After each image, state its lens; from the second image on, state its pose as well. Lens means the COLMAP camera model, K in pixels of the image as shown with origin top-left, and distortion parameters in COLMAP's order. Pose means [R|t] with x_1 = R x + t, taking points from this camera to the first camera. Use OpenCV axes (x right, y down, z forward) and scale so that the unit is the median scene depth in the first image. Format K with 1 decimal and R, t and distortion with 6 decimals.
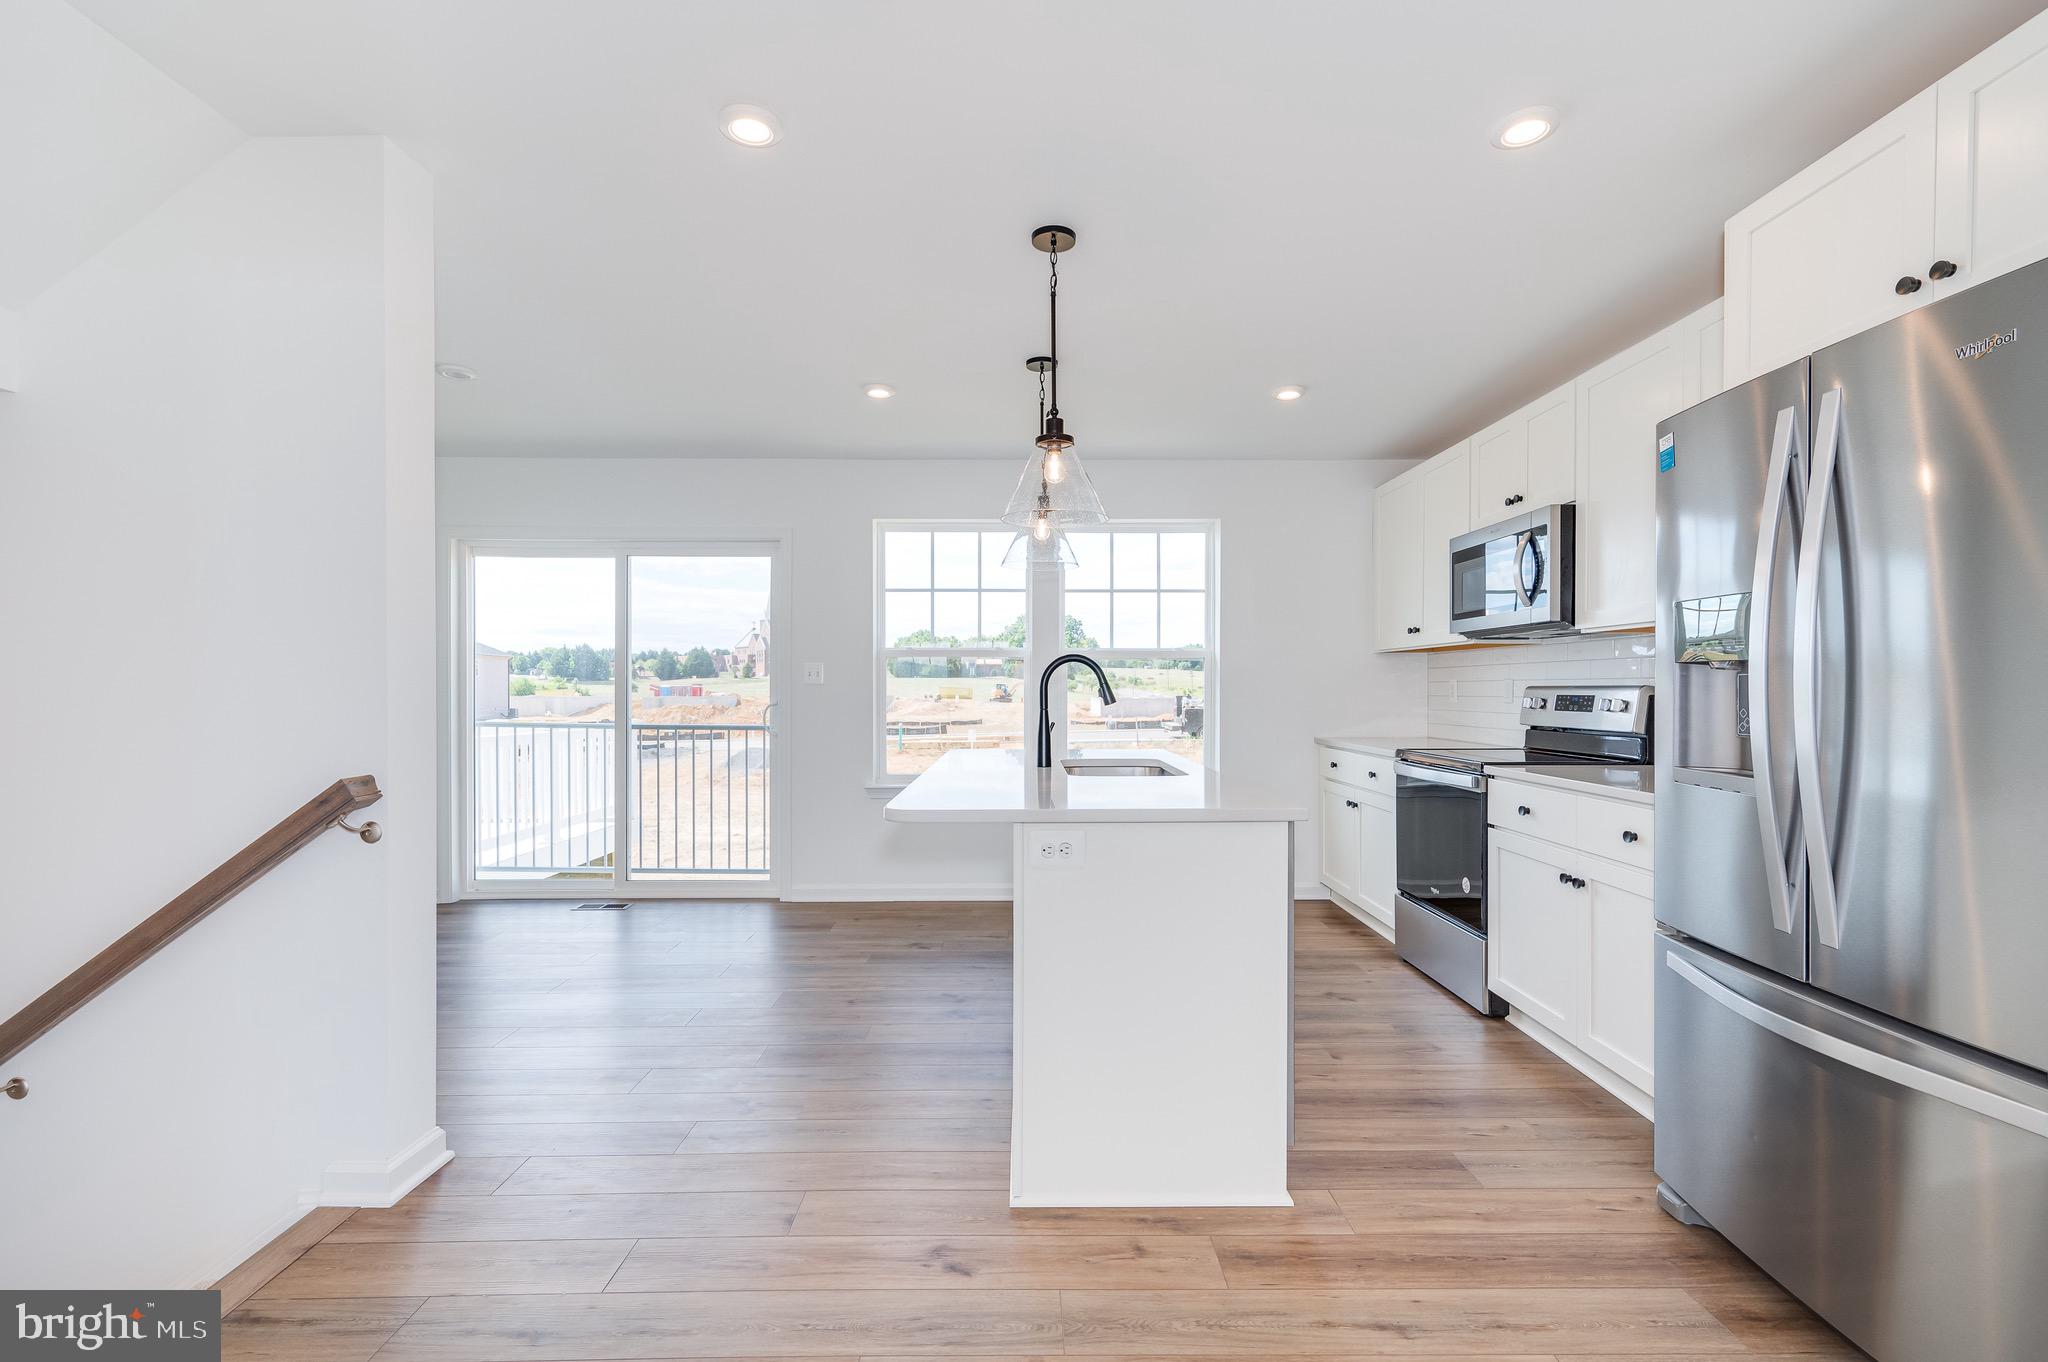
lens RADIAL K [[923.7, 0, 1030.8], [0, 923.7, 691.6], [0, 0, 1]] dist [0.000255, 0.000902]
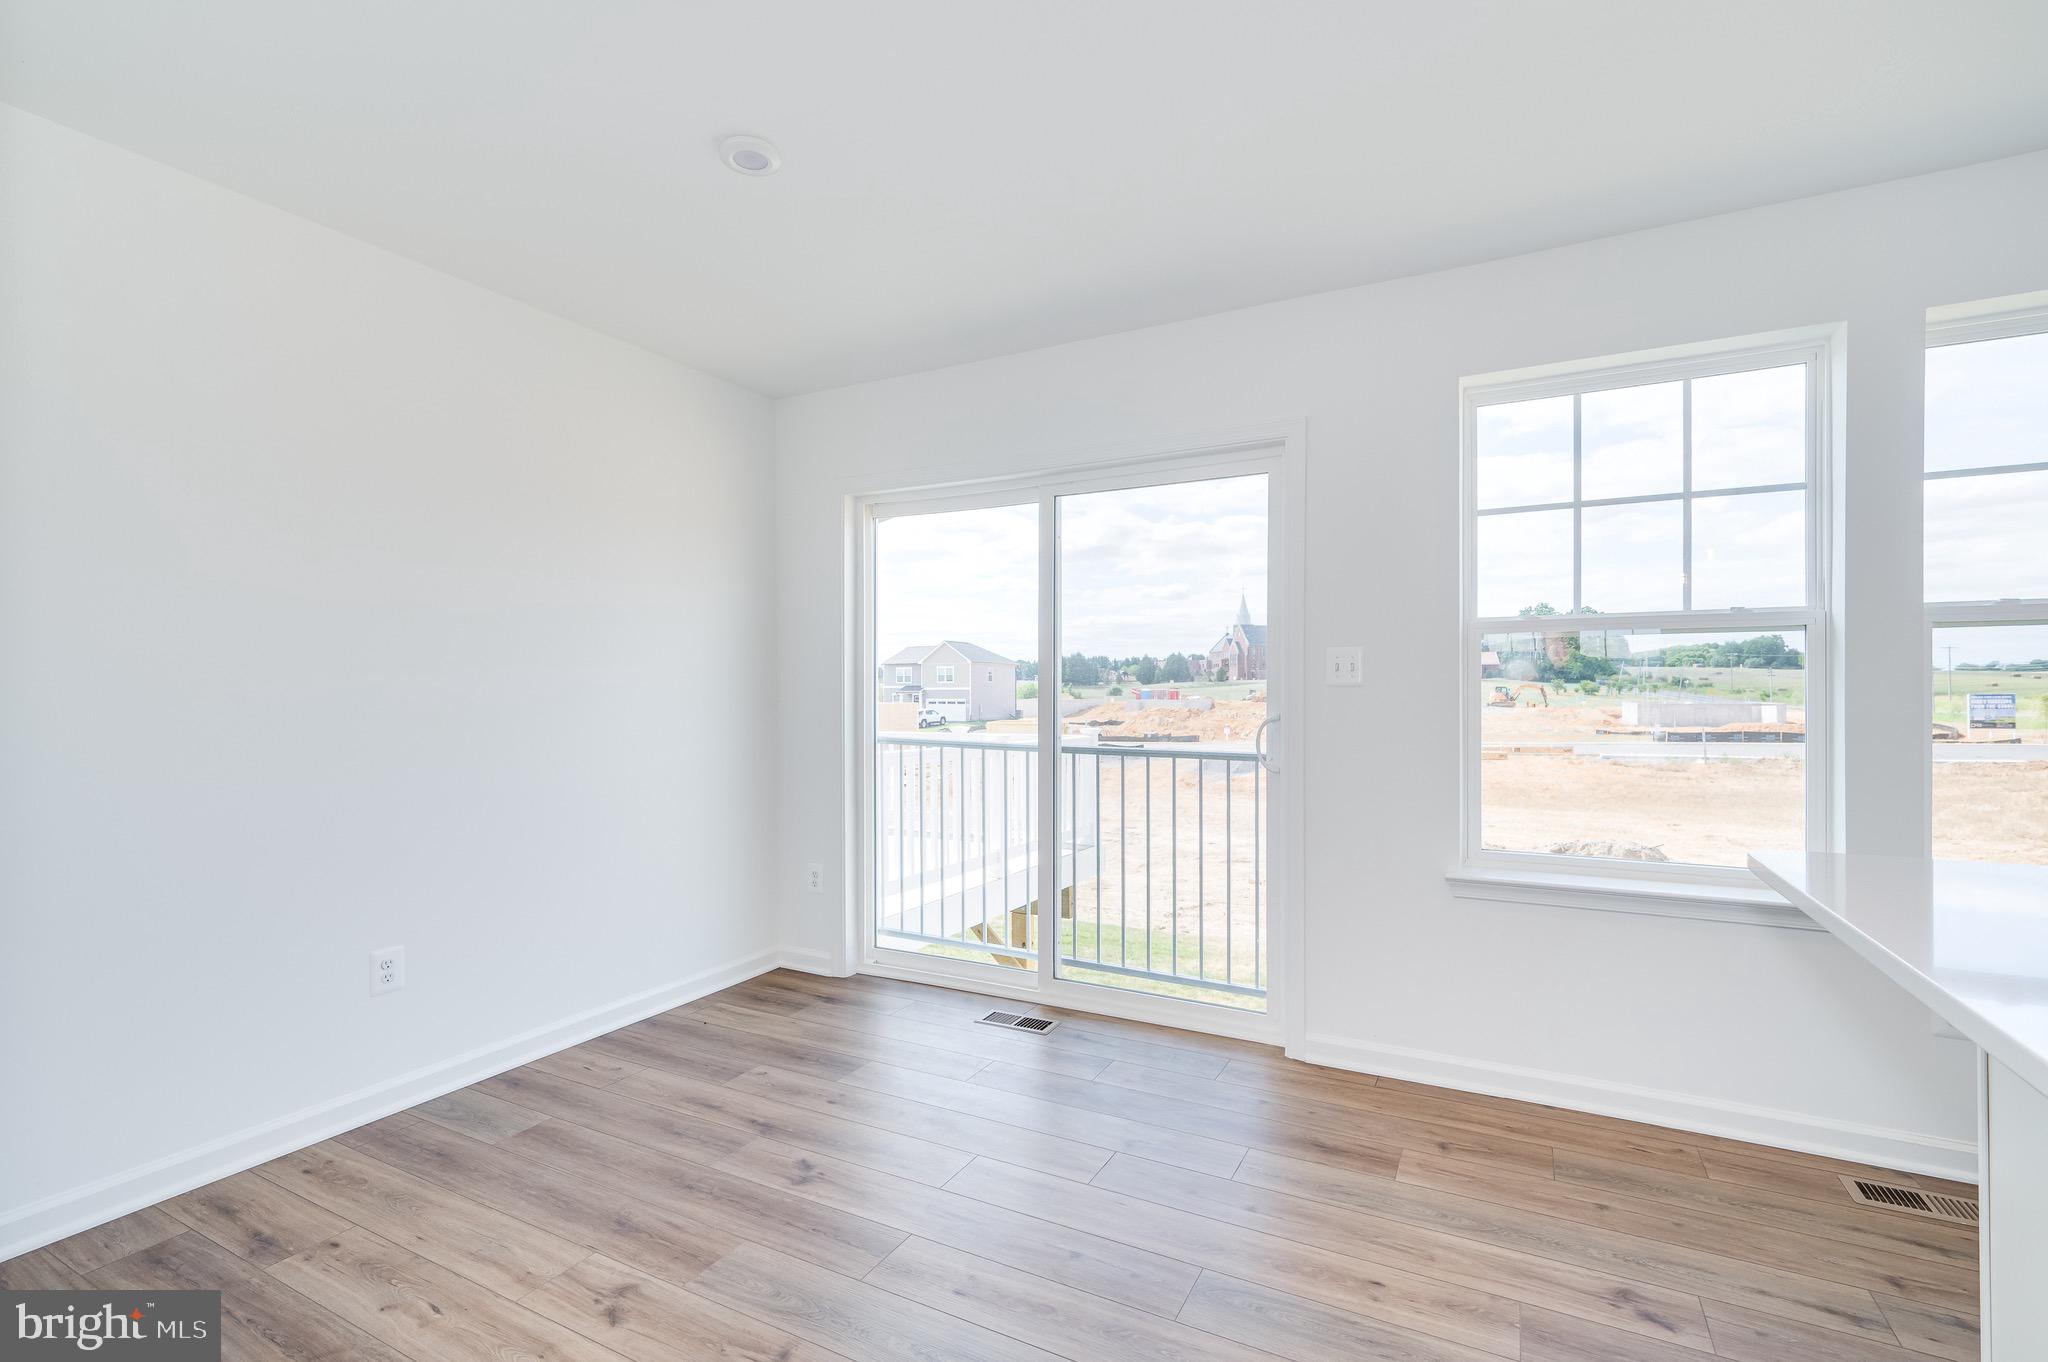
lens RADIAL K [[923.7, 0, 1018.0], [0, 923.7, 688.4], [0, 0, 1]] dist [0.000255, 0.000902]
pose [[0.870674, -0.004009, -0.491843, -0.145397], [0.000445, 0.999973, -0.007364, -0.002260], [0.491860, 0.006193, 0.870653, 0.452973]]
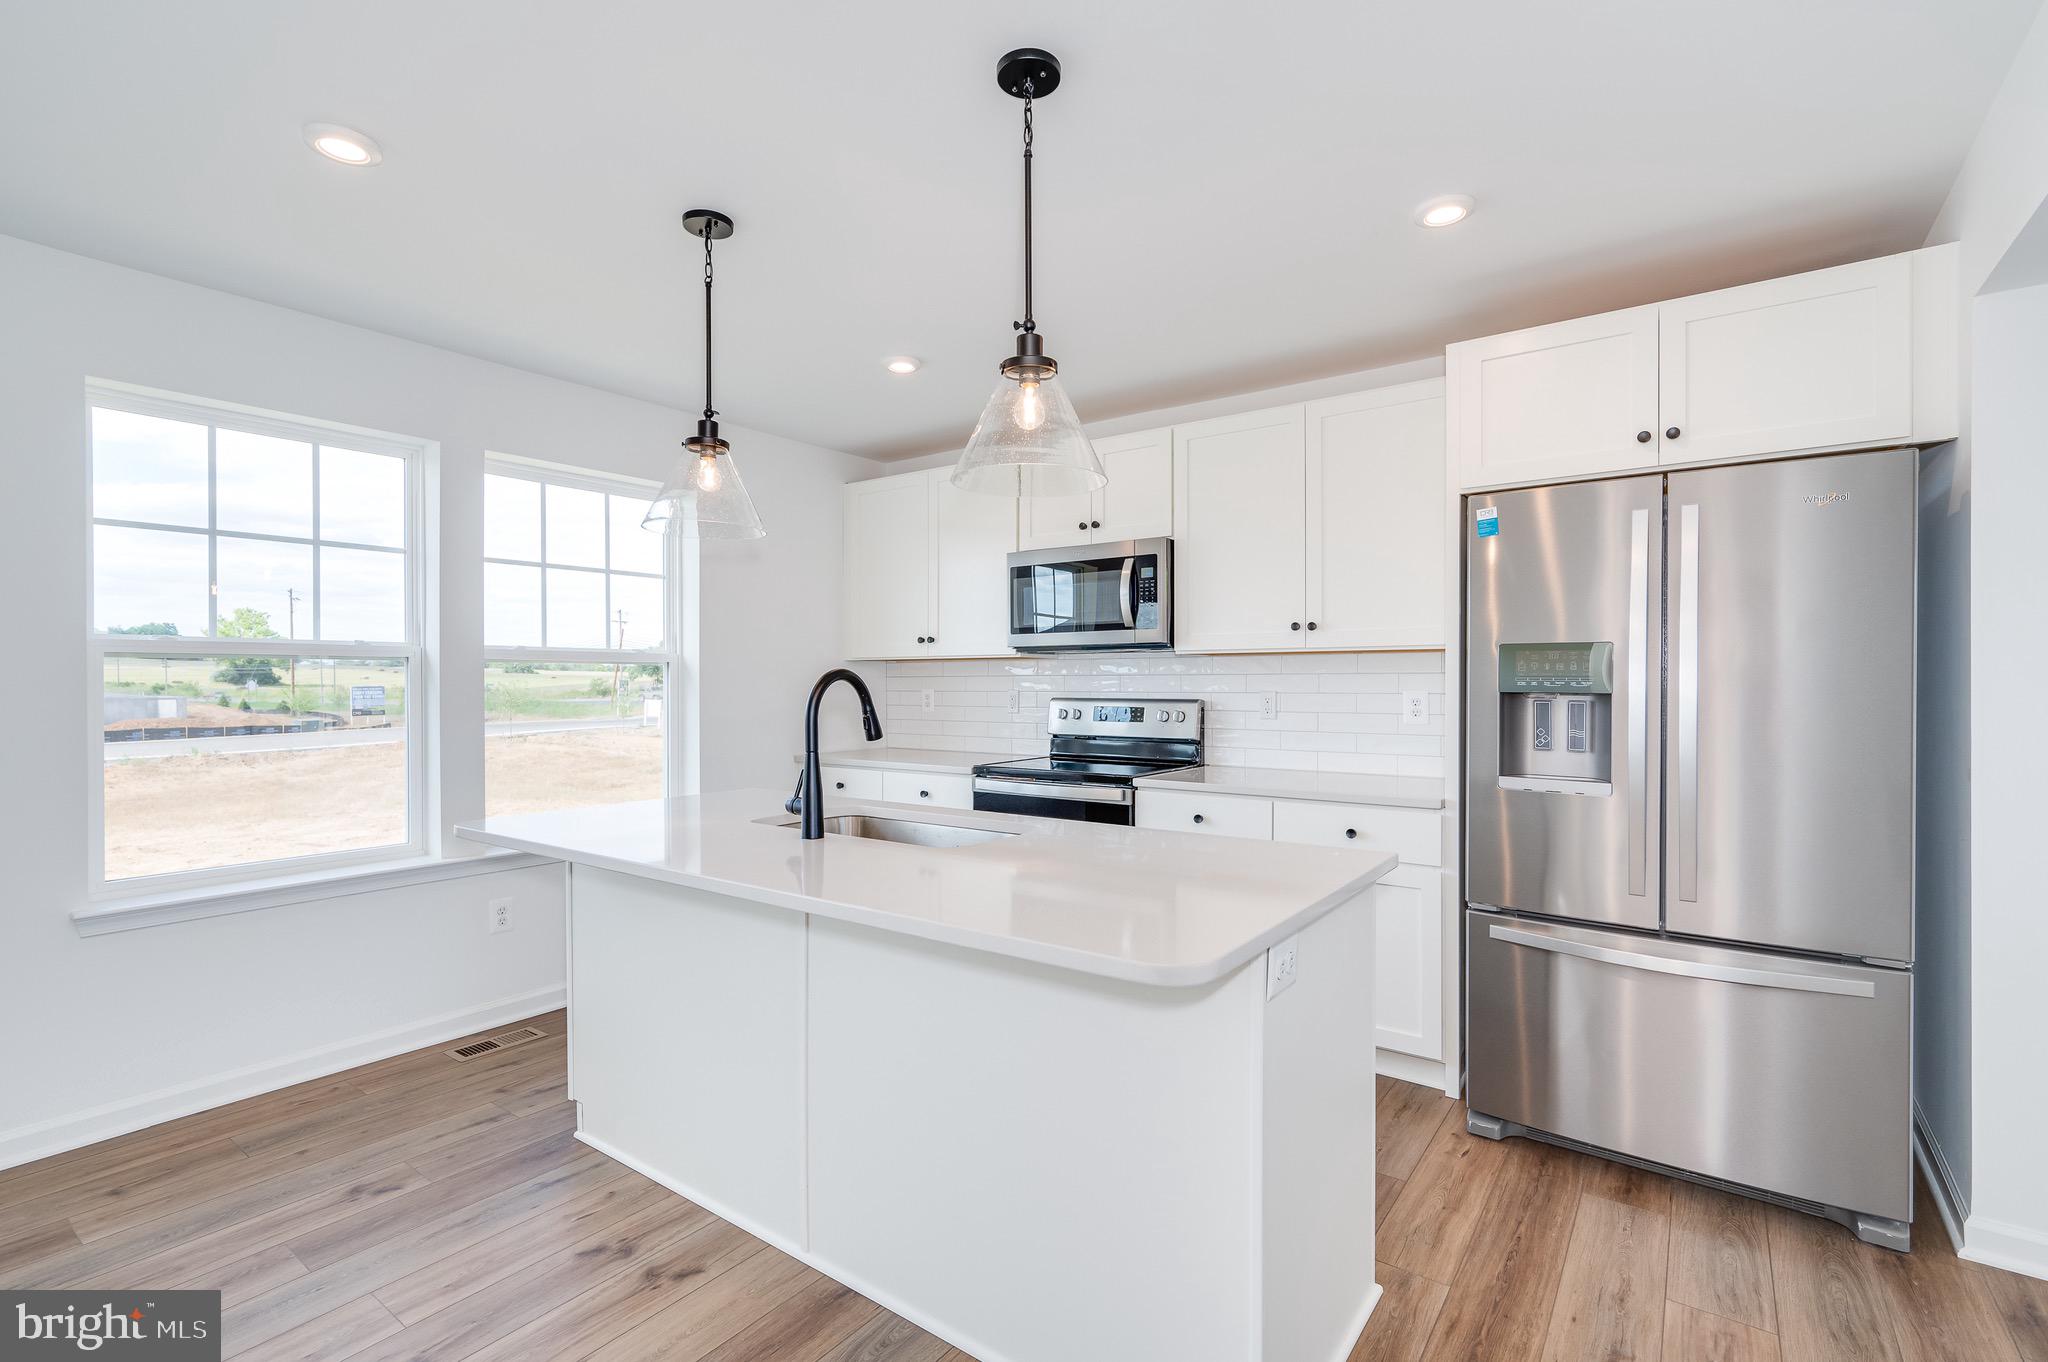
lens RADIAL K [[923.7, 0, 1035.8], [0, 923.7, 688.6], [0, 0, 1]] dist [0.000255, 0.000902]
pose [[0.603421, -0.008185, 0.797381, -0.290592], [0.005616, 0.999966, 0.006014, -0.020617], [-0.797403, 0.000849, 0.603446, 0.326403]]
